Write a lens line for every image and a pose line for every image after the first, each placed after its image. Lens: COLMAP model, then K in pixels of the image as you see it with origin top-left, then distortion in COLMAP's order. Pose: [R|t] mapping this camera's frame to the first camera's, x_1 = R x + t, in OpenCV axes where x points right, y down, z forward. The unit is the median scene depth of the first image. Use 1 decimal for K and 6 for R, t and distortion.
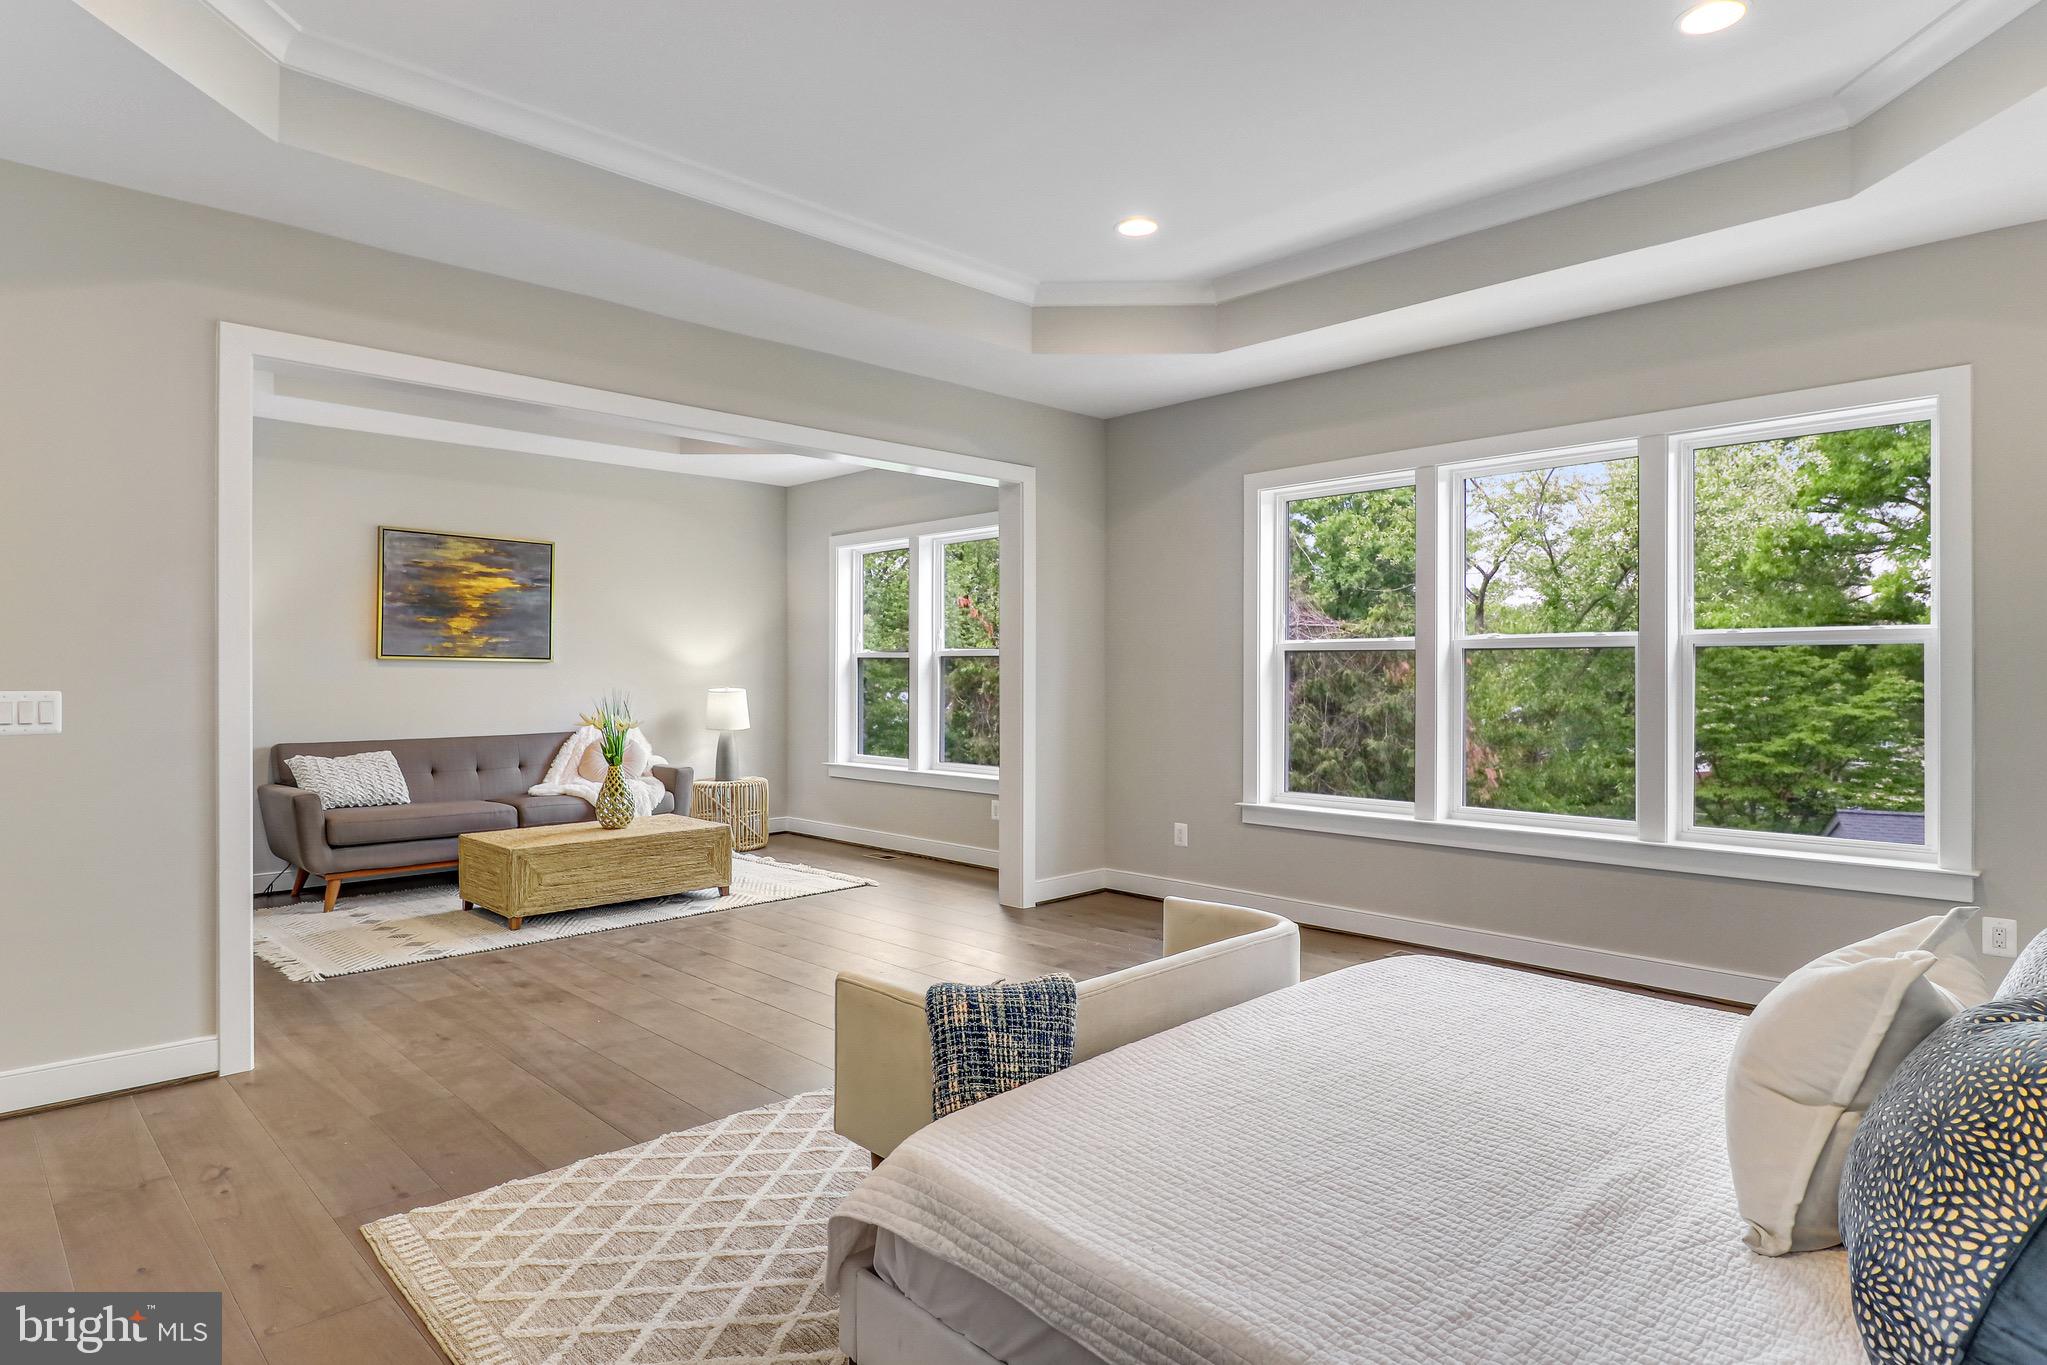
lens RADIAL K [[1162.6, 0, 1055.7], [0, 1162.6, 676.8], [0, 0, 1]] dist [0.023558, -0.024685]
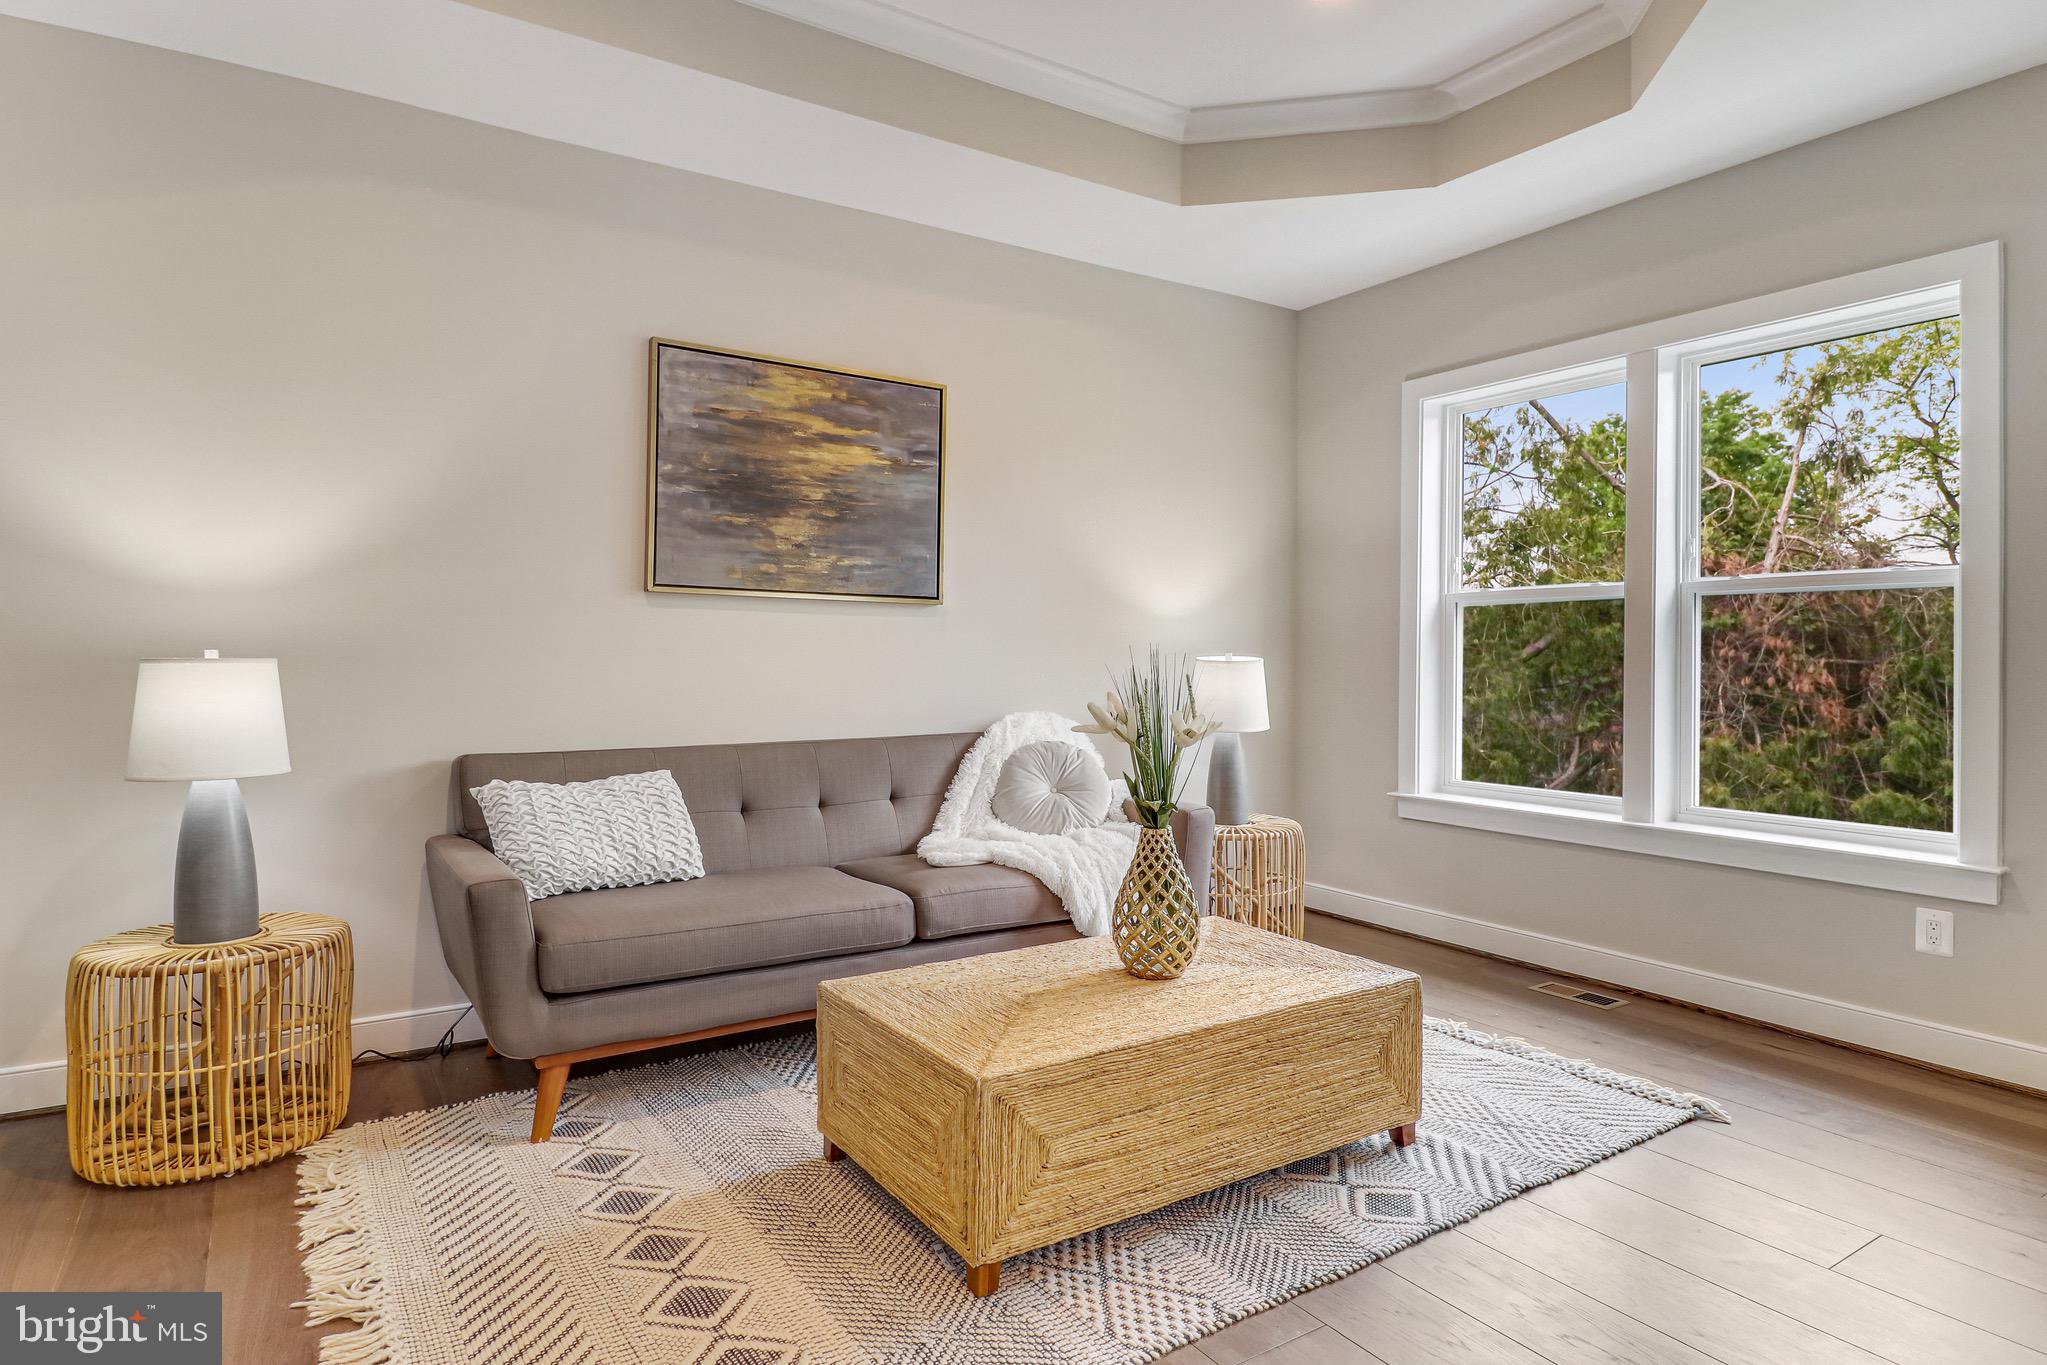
lens RADIAL K [[976.8, 0, 1010.4], [0, 976.8, 661.2], [0, 0, 1]] dist [0.024219, -0.013635]
pose [[0.985059, 0.005162, -0.172143, -0.336337], [-0.005548, 0.999983, -0.001759, 0.015276], [0.172131, 0.002688, 0.985070, 0.581725]]
